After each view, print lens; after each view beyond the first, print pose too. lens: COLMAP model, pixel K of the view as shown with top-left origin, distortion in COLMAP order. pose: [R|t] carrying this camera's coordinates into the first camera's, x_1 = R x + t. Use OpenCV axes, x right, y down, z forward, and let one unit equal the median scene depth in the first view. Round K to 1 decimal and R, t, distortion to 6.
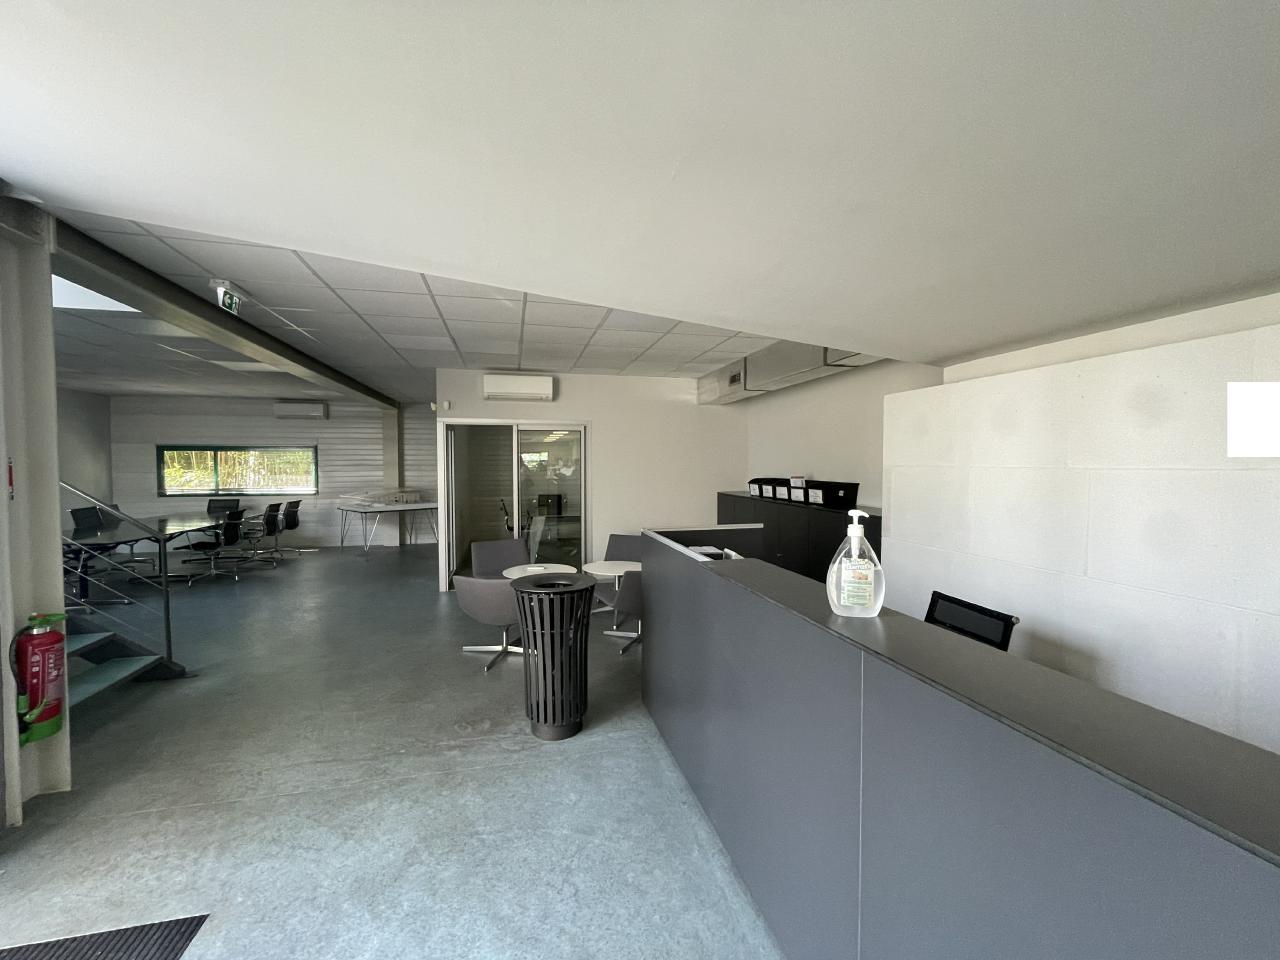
lens RADIAL K [[520.3, 0, 640.0], [0, 520.3, 480.0], [0, 0, 1]] dist [-0.003163, -0.000109]
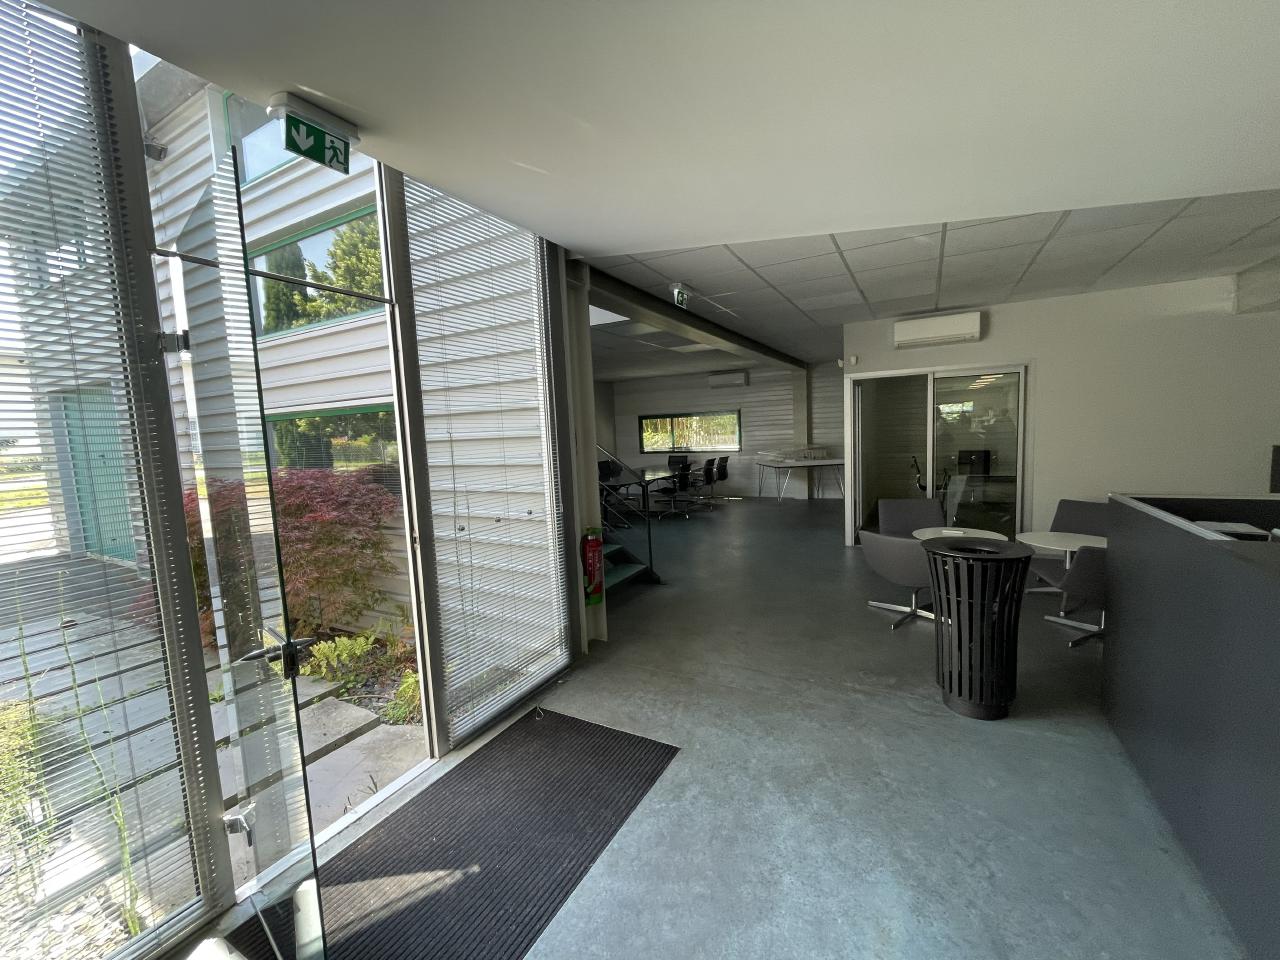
lens RADIAL K [[520.3, 0, 640.0], [0, 520.3, 480.0], [0, 0, 1]] dist [-0.003163, -0.000109]
pose [[0.735939, 0.033334, -0.676226, 0.007106], [0.022549, 0.997026, 0.073688, 0.001270], [0.676672, -0.069478, 0.732999, -0.022447]]
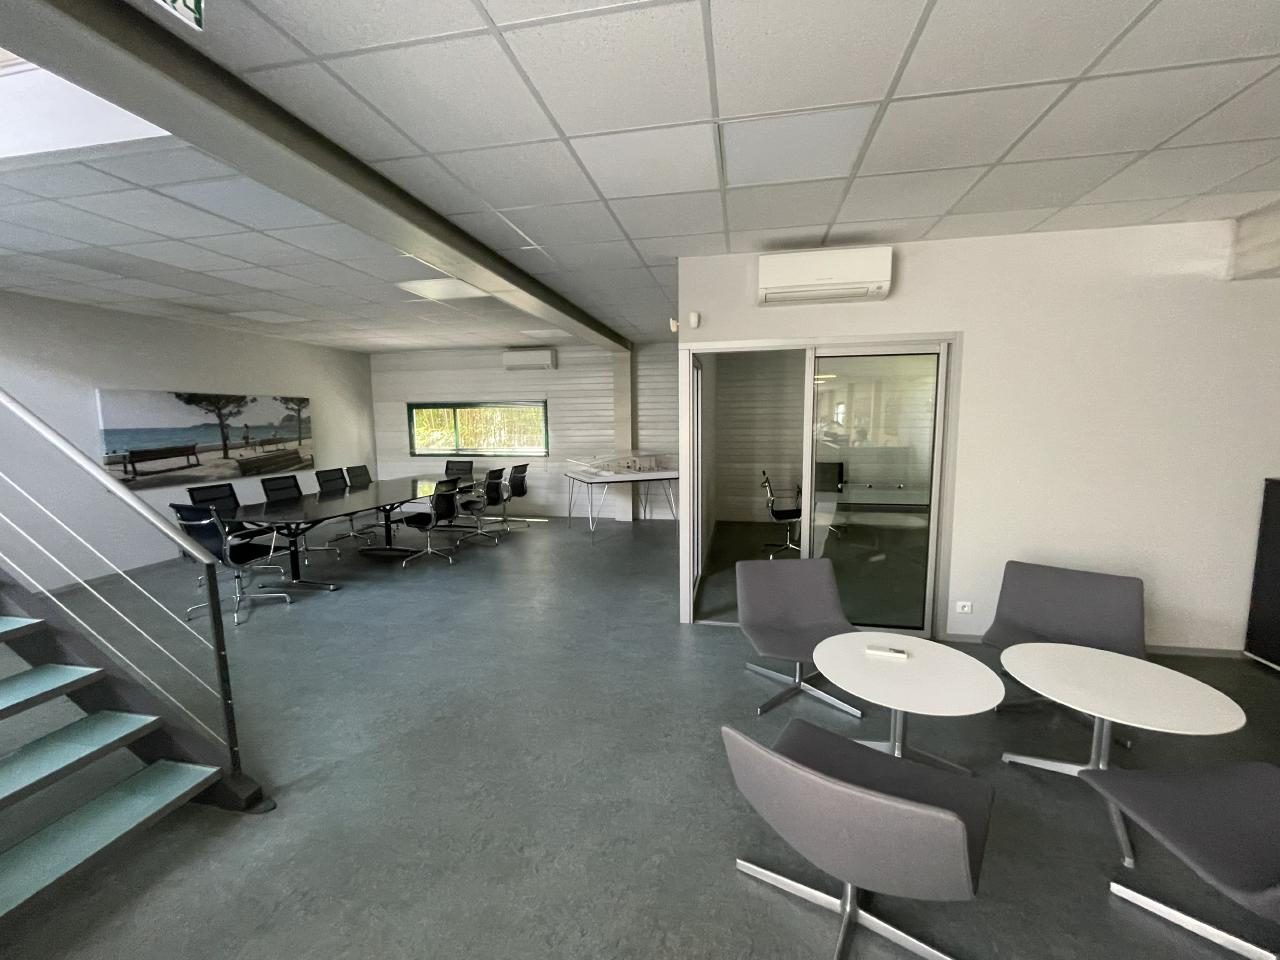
lens RADIAL K [[520.3, 0, 640.0], [0, 520.3, 480.0], [0, 0, 1]] dist [-0.003163, -0.000109]
pose [[0.905661, 0.039575, -0.422152, -0.190590], [-0.003255, 0.996254, 0.086410, -0.015354], [0.423991, -0.076884, 0.902397, 0.475021]]
